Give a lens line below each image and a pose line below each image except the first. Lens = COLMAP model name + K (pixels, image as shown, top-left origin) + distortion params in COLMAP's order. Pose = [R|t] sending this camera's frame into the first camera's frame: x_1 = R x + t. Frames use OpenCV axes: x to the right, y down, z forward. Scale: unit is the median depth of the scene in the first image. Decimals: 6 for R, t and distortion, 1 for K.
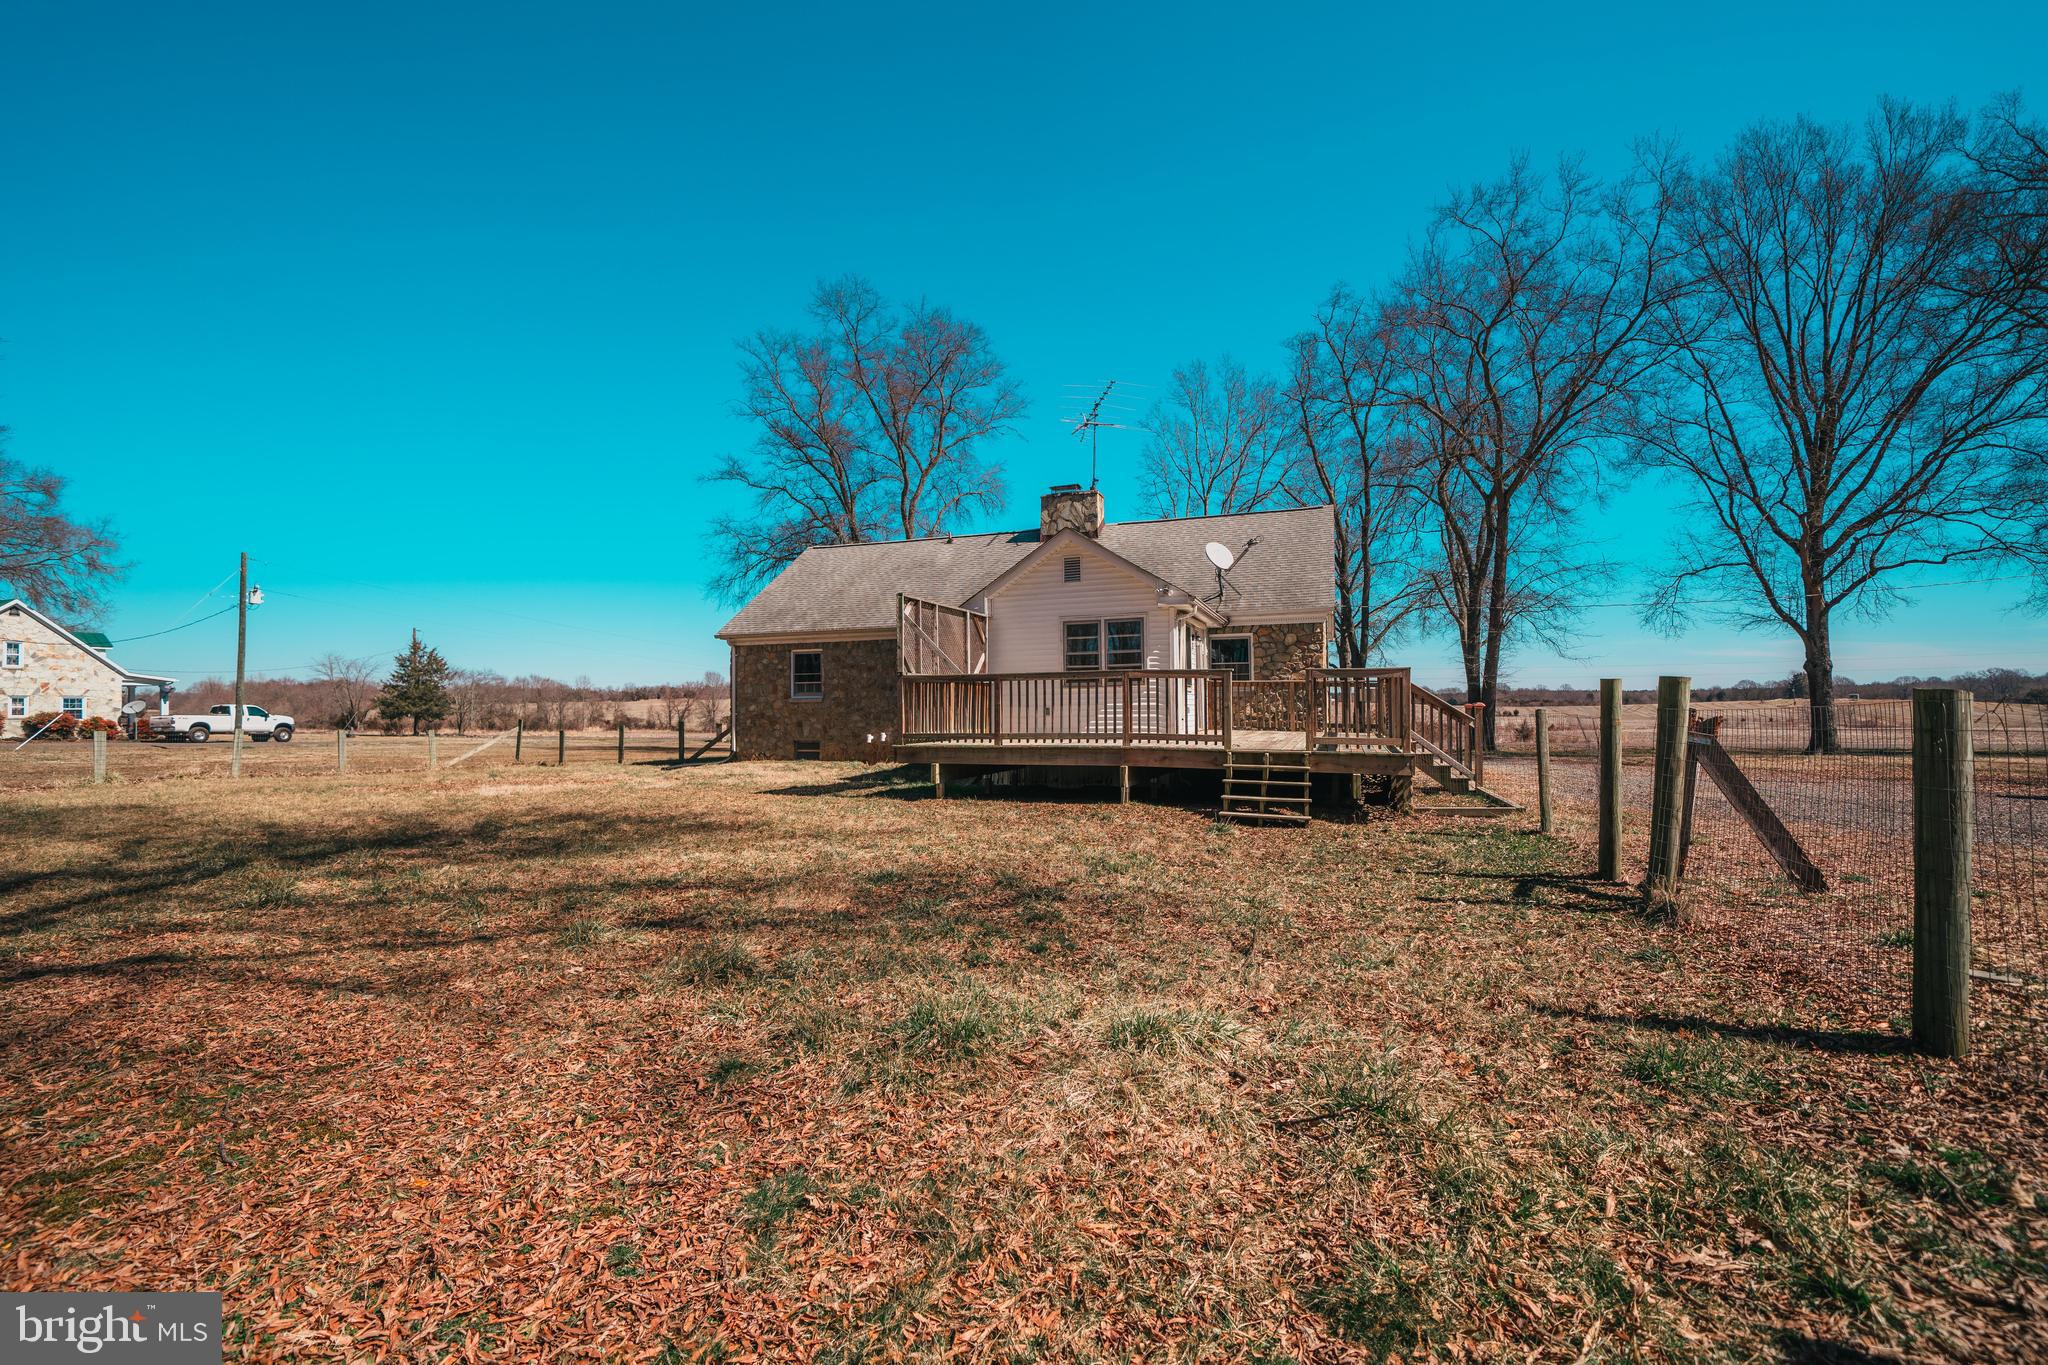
lens RADIAL K [[867.1, 0, 1016.2], [0, 867.1, 692.4], [0, 0, 1]] dist [0.030058, 0.000118]
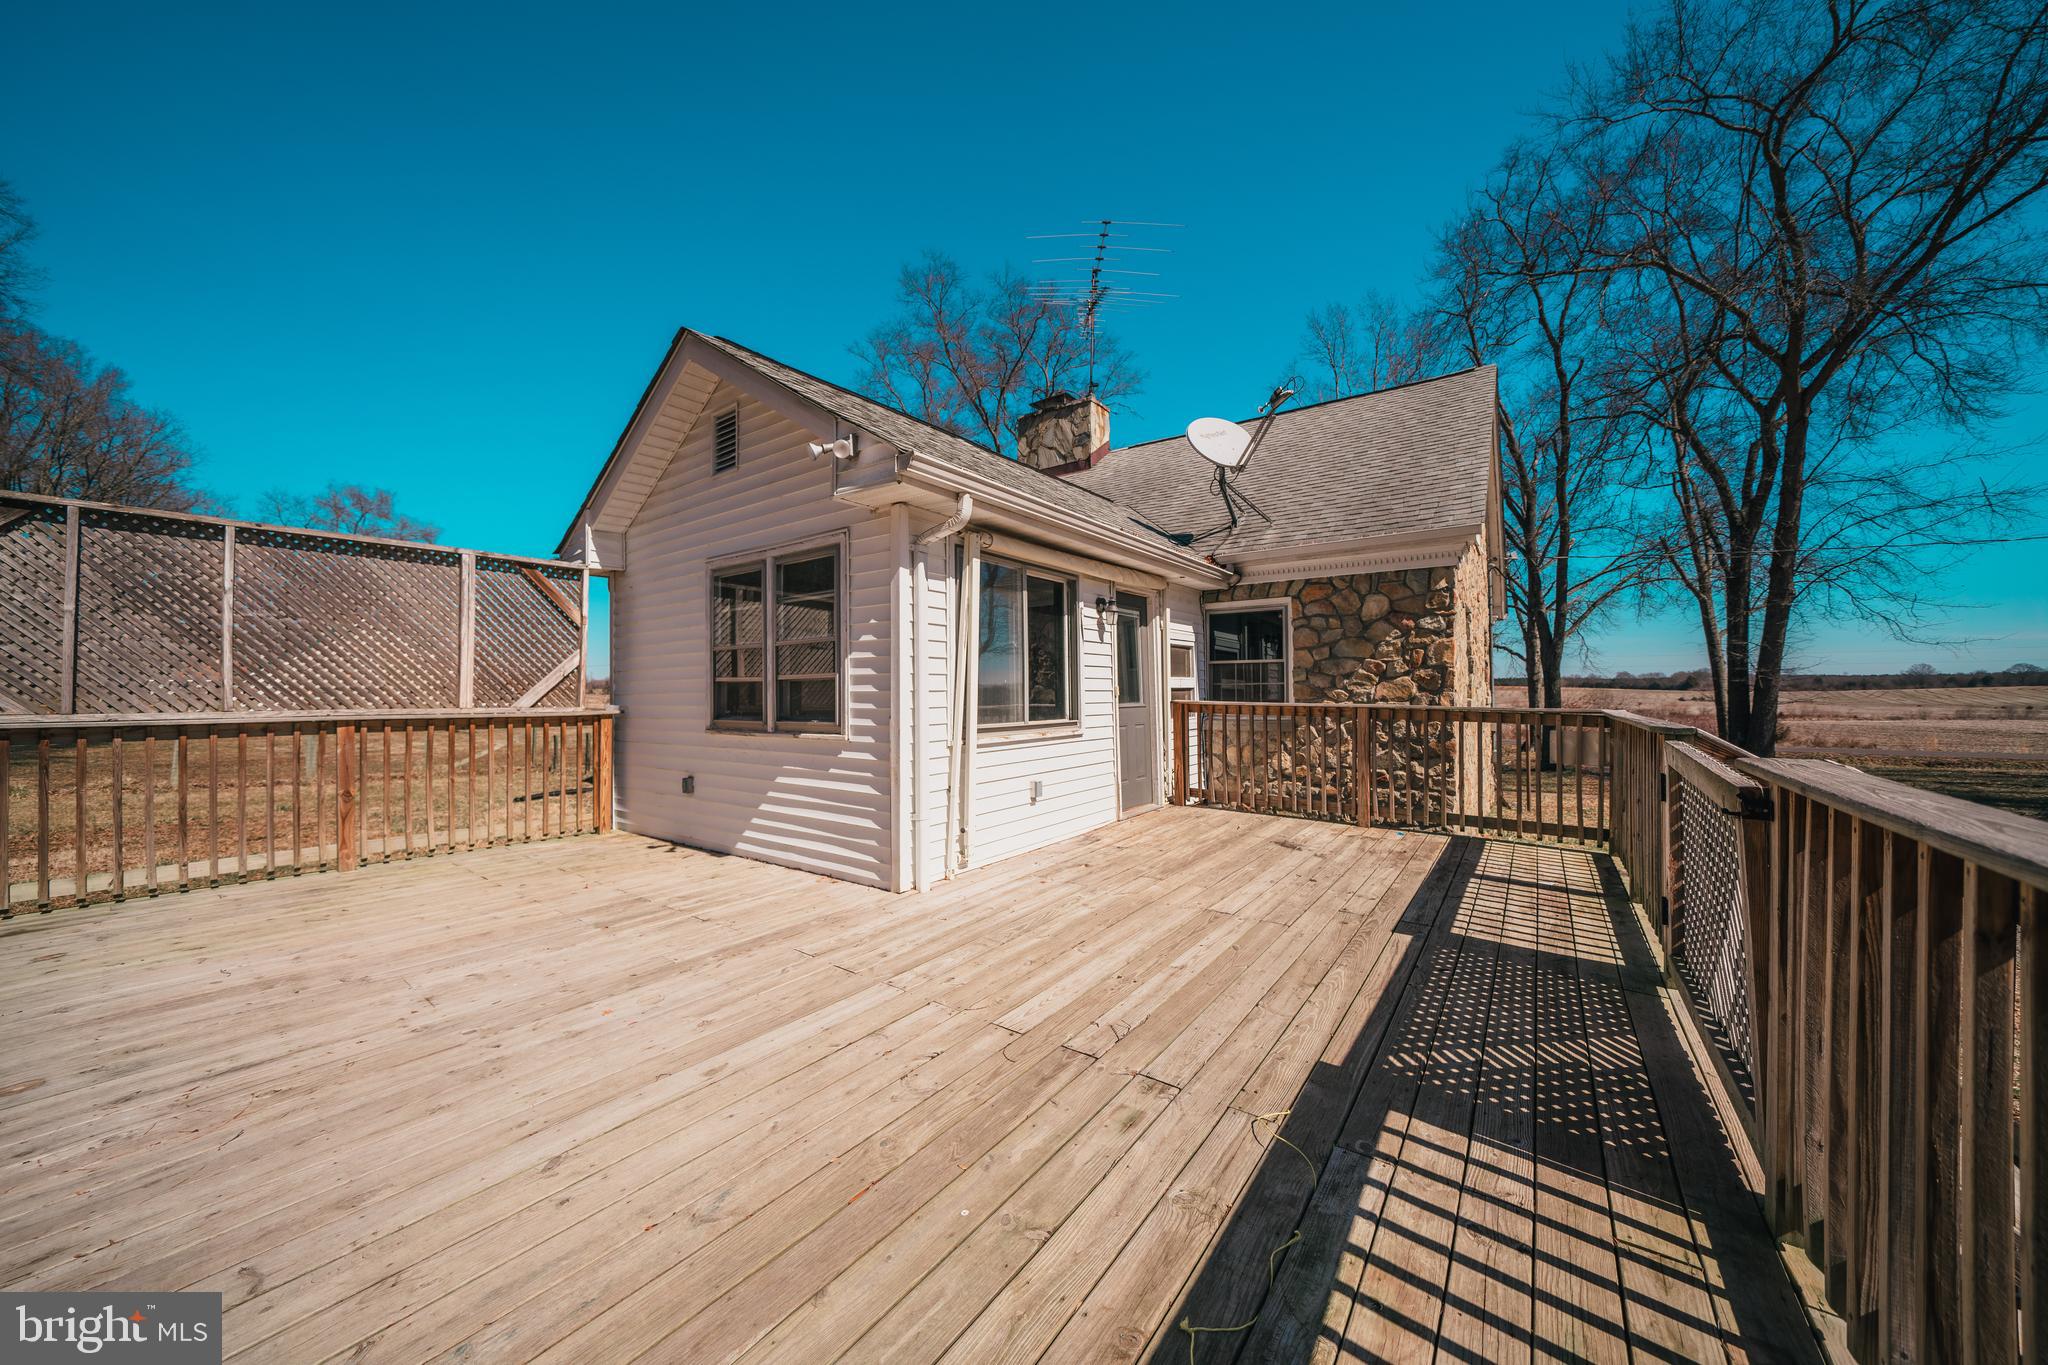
lens RADIAL K [[698.2, 0, 1030.1], [0, 698.2, 683.1], [0, 0, 1]] dist [-0.004946, -0.000338]
pose [[0.963885, -0.000282, -0.266318, 0.129618], [0.002301, 0.999971, 0.007266, -0.013529], [0.266308, -0.007616, 0.963858, 0.326171]]
